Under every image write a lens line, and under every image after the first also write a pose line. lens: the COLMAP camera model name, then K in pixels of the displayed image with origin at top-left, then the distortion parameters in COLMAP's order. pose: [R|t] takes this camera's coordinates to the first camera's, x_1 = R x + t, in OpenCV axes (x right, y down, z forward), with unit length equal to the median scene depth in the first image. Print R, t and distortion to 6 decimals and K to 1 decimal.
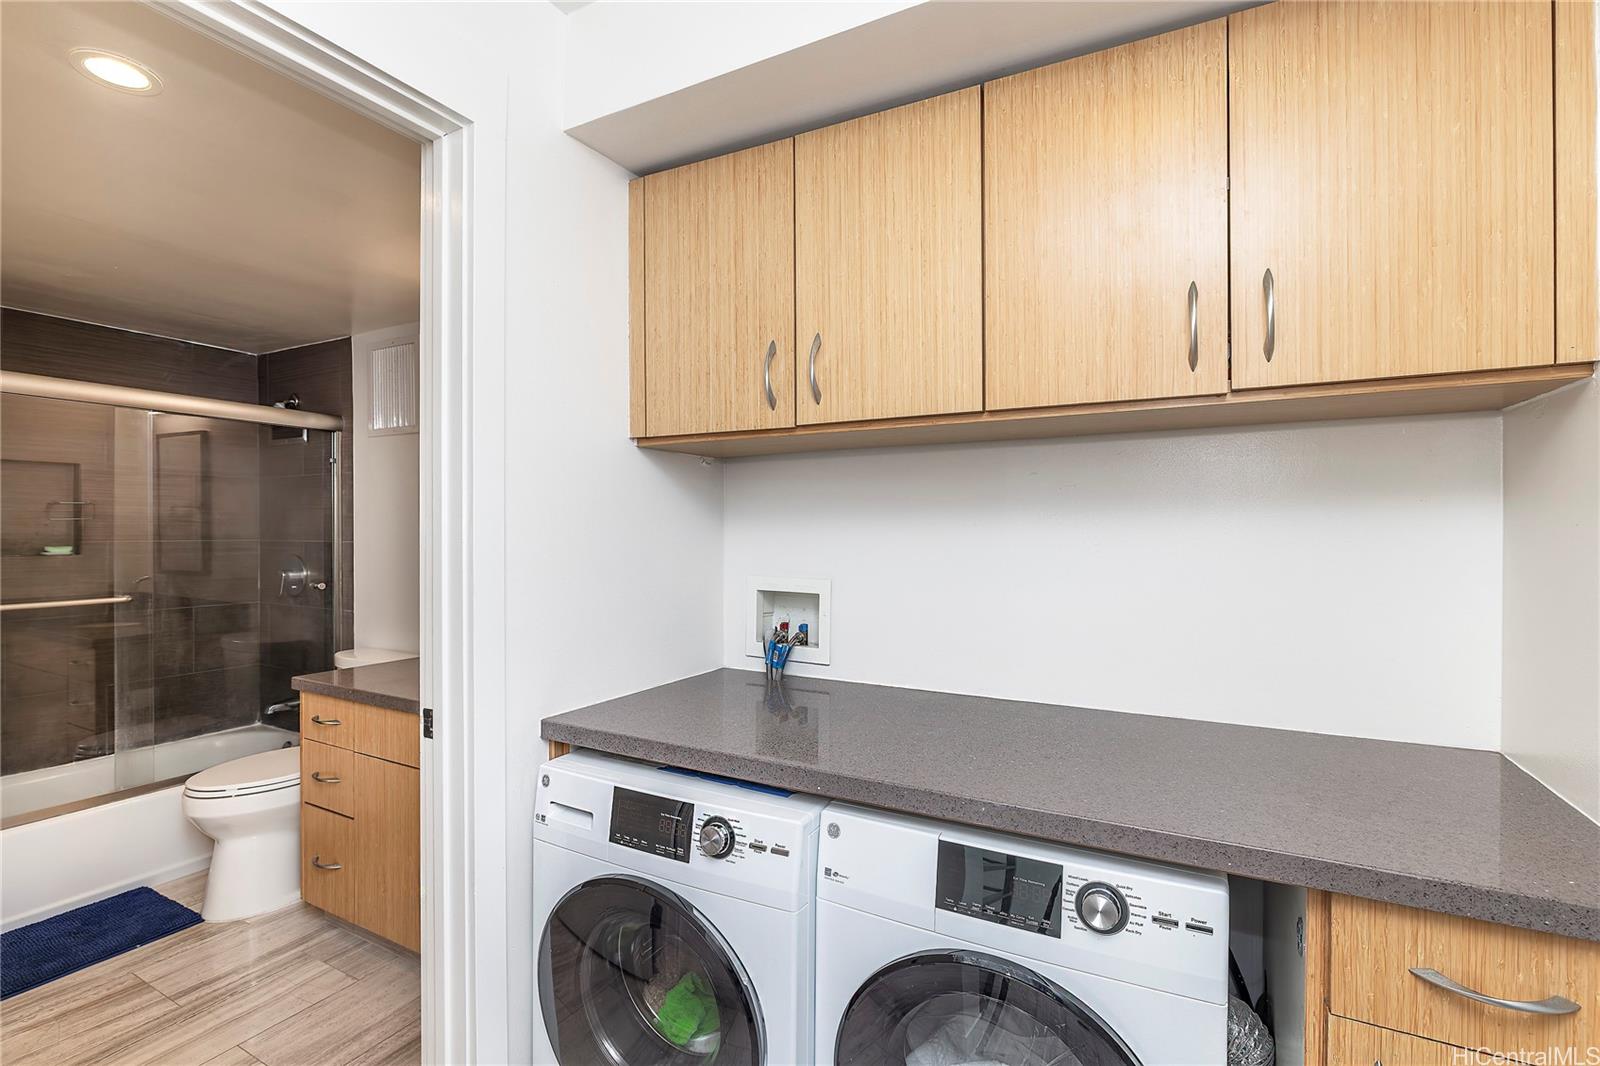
lens RADIAL K [[761.7, 0, 800.0], [0, 761.7, 533.0], [0, 0, 1]] dist [-0.002278, 0.000460]
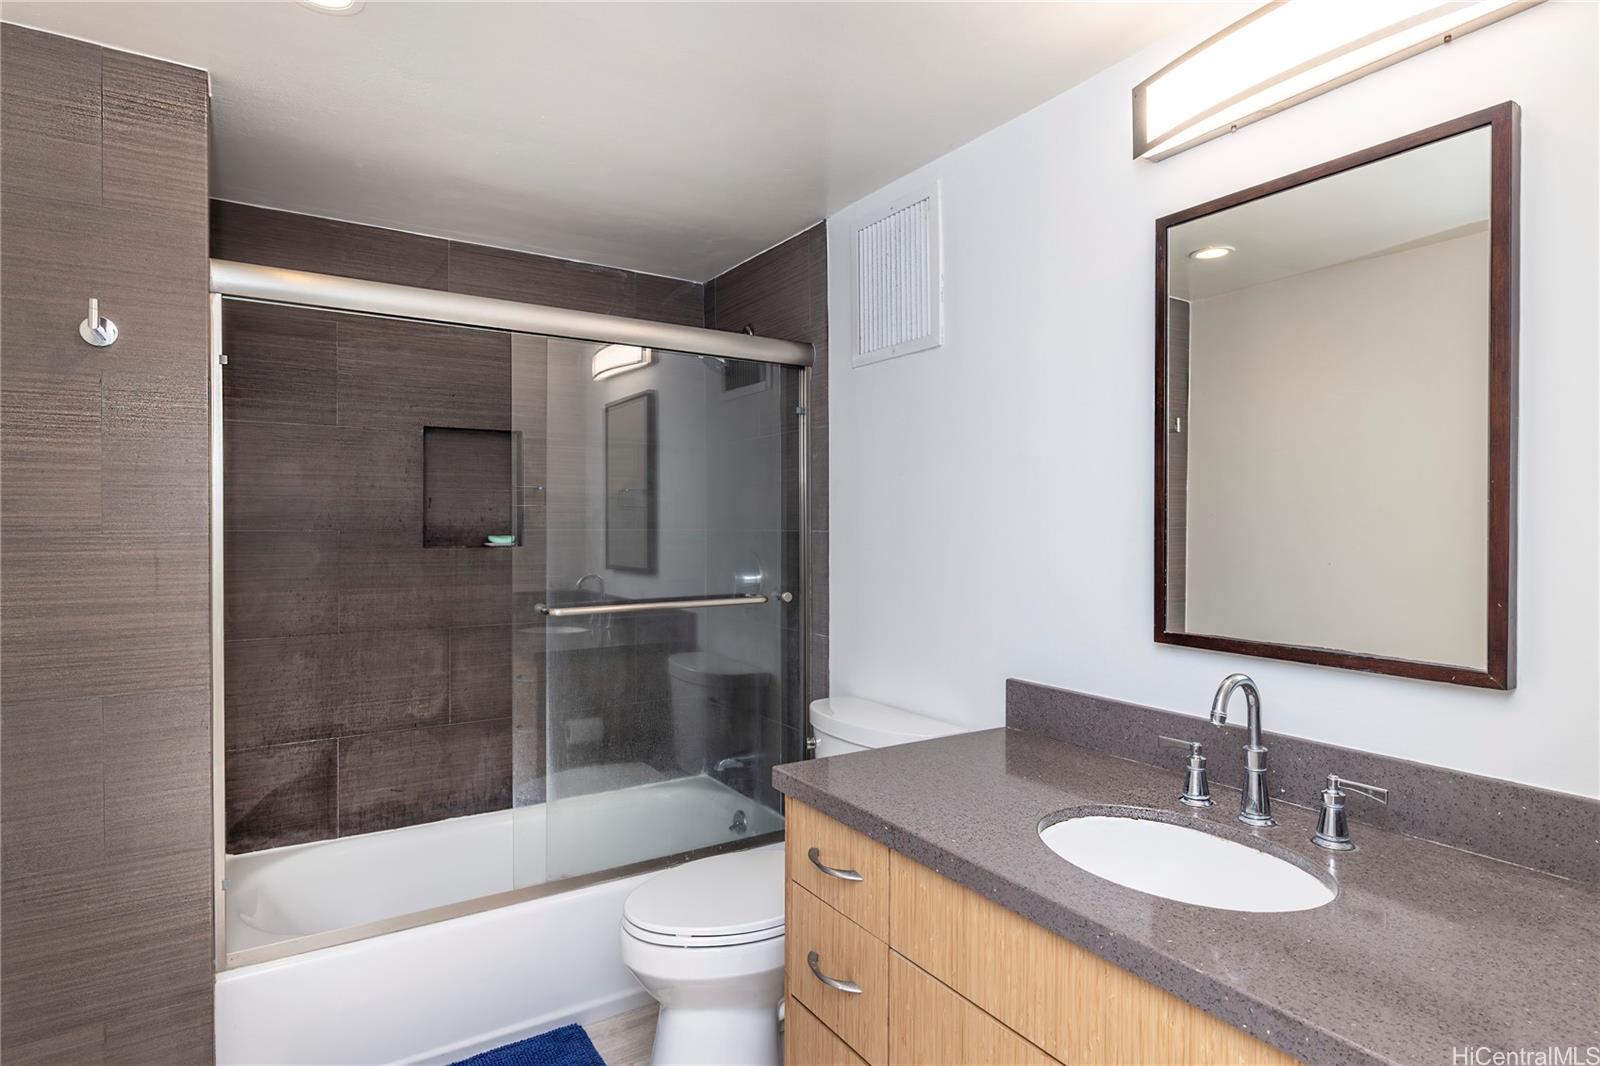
lens RADIAL K [[842.2, 0, 800.0], [0, 842.2, 533.0], [0, 0, 1]] dist [0.001162, -0.000023]
pose [[0.885120, 0.002644, -0.465356, -0.271968], [-0.001261, 0.999994, 0.003282, 0.011122], [0.465362, -0.002318, 0.885118, 0.346325]]
